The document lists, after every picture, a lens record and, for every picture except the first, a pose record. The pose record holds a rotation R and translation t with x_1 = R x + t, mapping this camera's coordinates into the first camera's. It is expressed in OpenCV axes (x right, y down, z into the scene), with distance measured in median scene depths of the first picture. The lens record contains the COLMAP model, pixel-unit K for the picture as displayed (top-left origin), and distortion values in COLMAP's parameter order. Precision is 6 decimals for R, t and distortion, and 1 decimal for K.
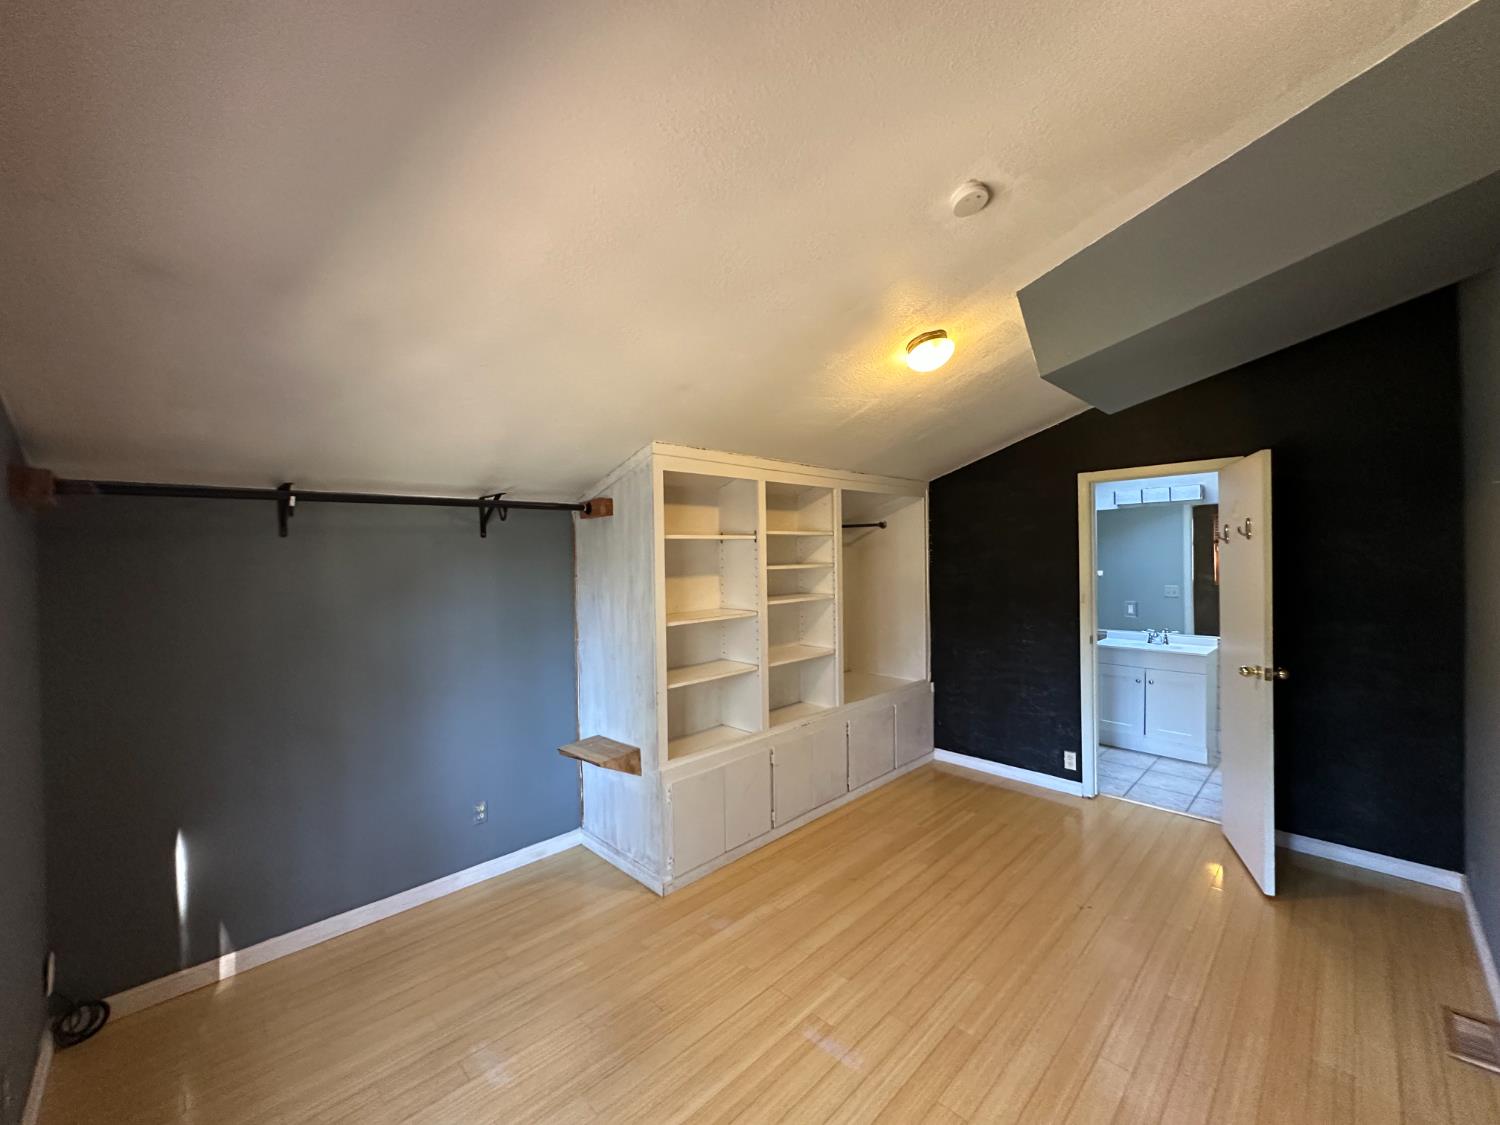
lens RADIAL K [[601.6, 0, 752.9], [0, 601.6, 563.0], [0, 0, 1]] dist [-0.004421, 0.000575]
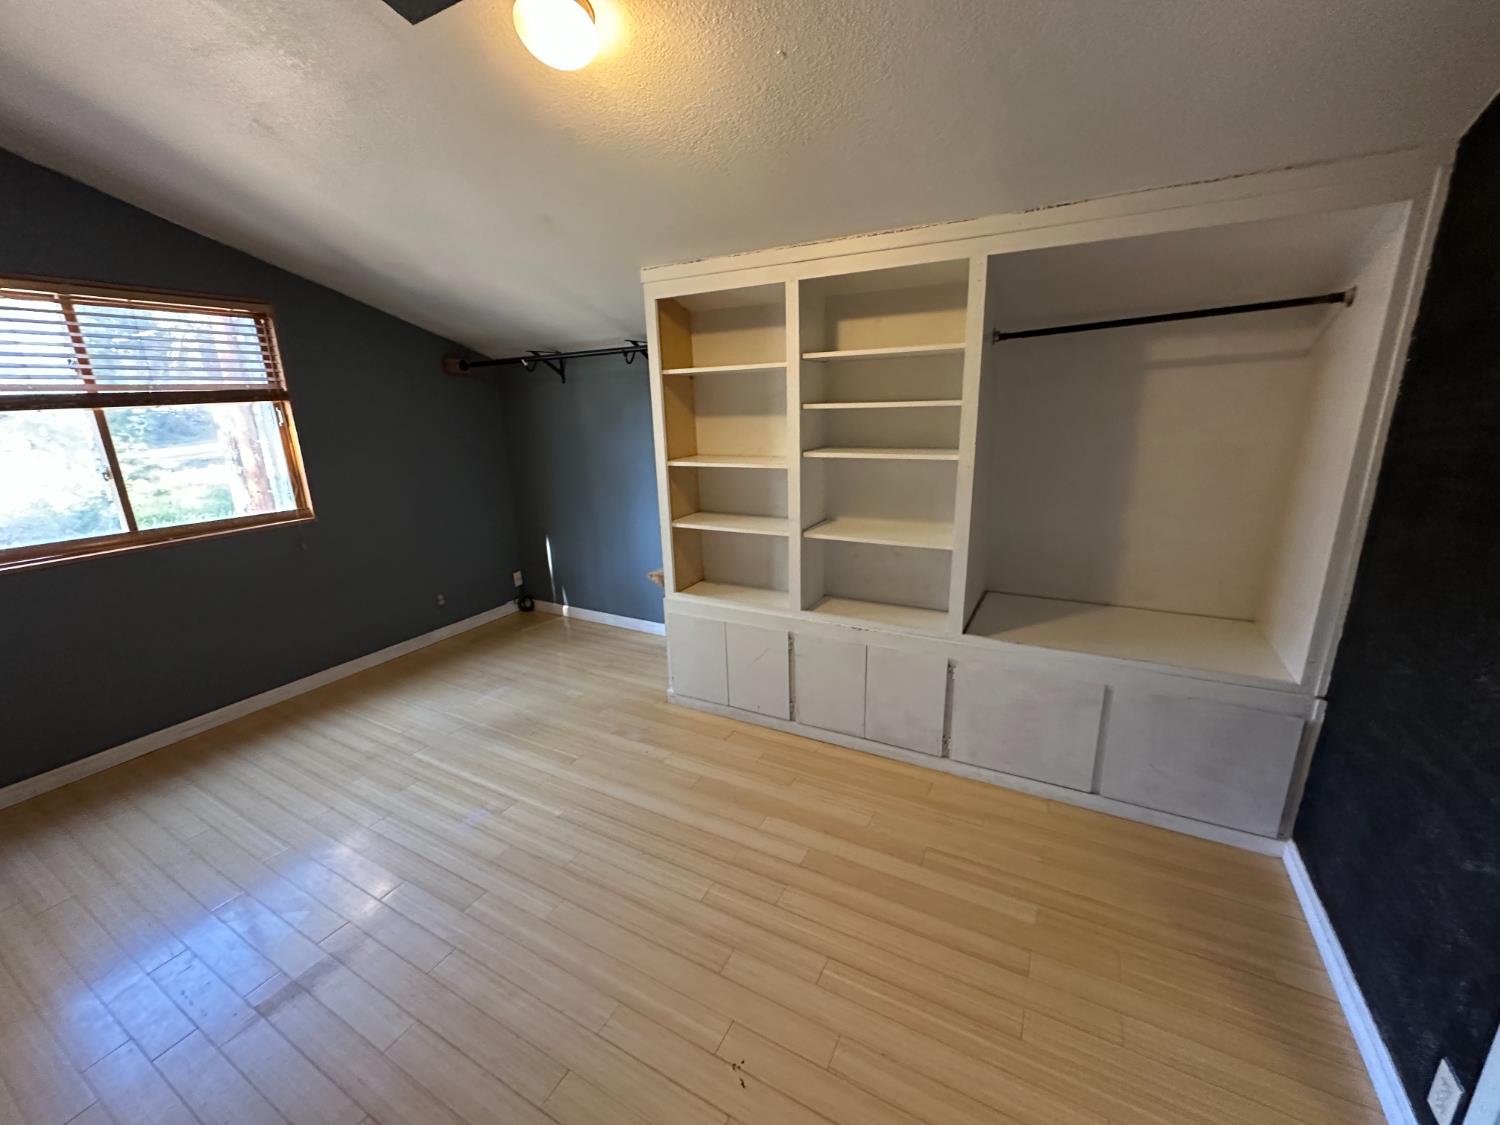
lens RADIAL K [[601.6, 0, 747.5], [0, 601.6, 565.0], [0, 0, 1]] dist [-0.004421, 0.000575]
pose [[0.283846, 0.261626, -0.922488, 0.829631], [0.010962, 0.961109, 0.275952, -0.011107], [0.958807, -0.088440, 0.269939, 0.802279]]
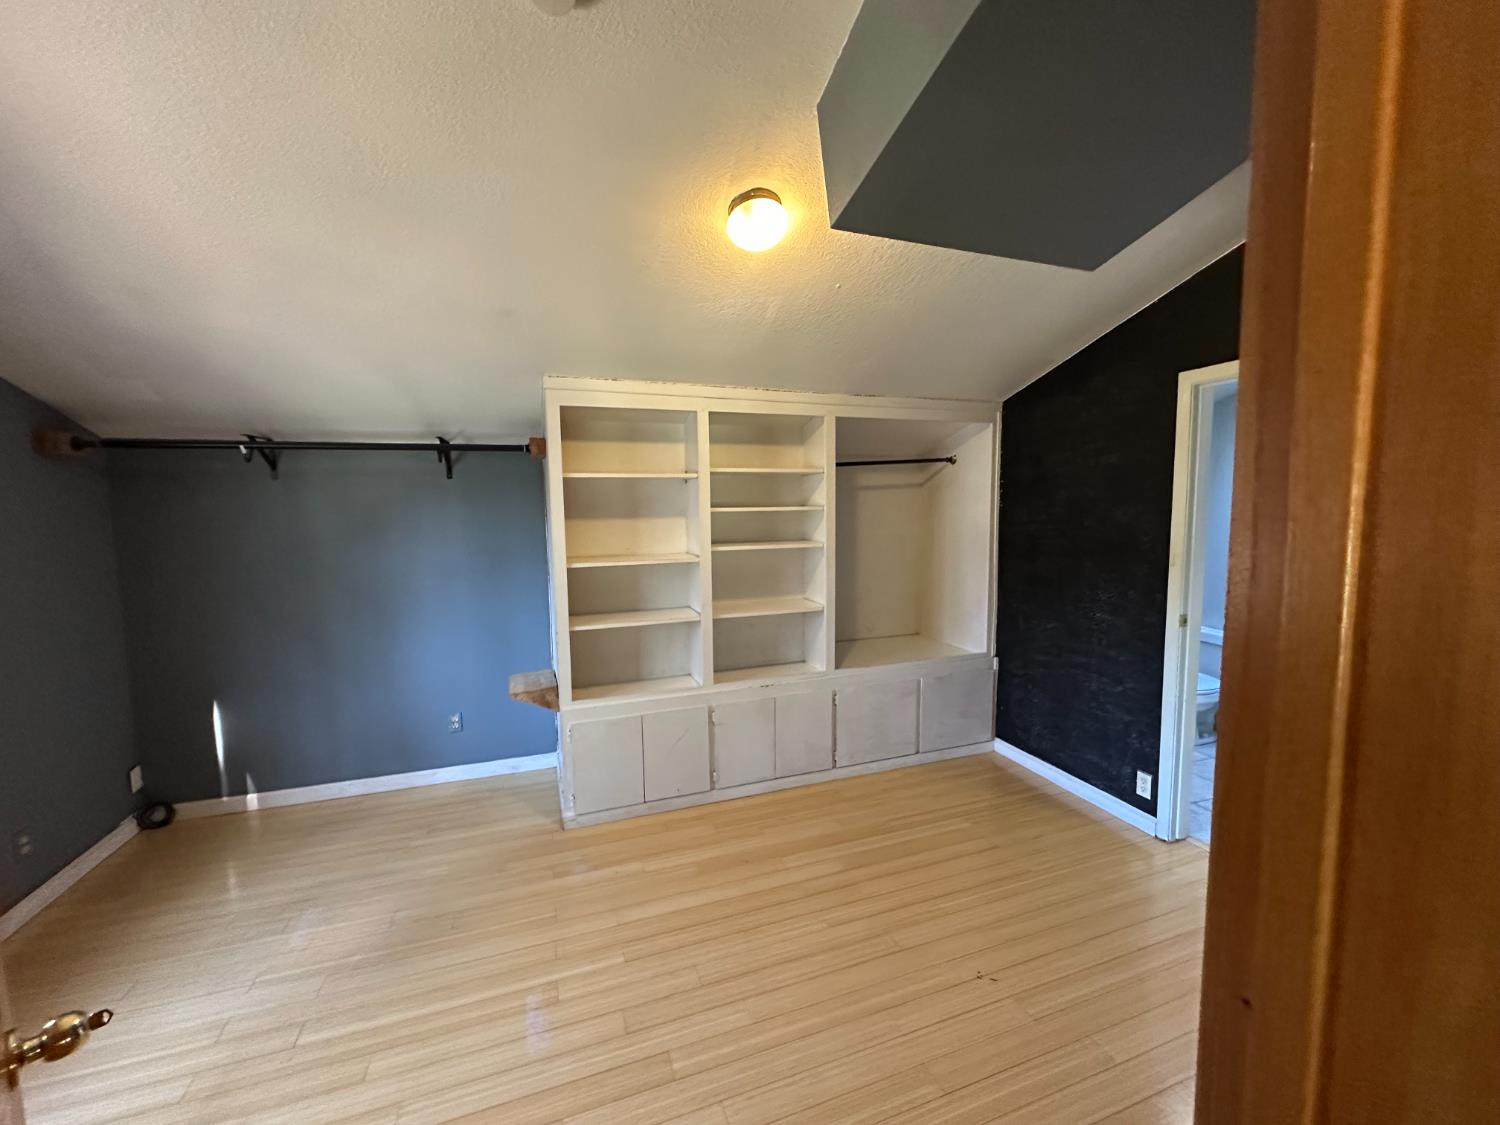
lens RADIAL K [[601.6, 0, 751.4], [0, 601.6, 567.0], [0, 0, 1]] dist [-0.004421, 0.000575]
pose [[0.905312, 0.049453, -0.421858, 0.515203], [-0.008705, 0.995150, 0.097978, 0.004987], [0.424657, -0.085029, 0.901352, 0.231445]]
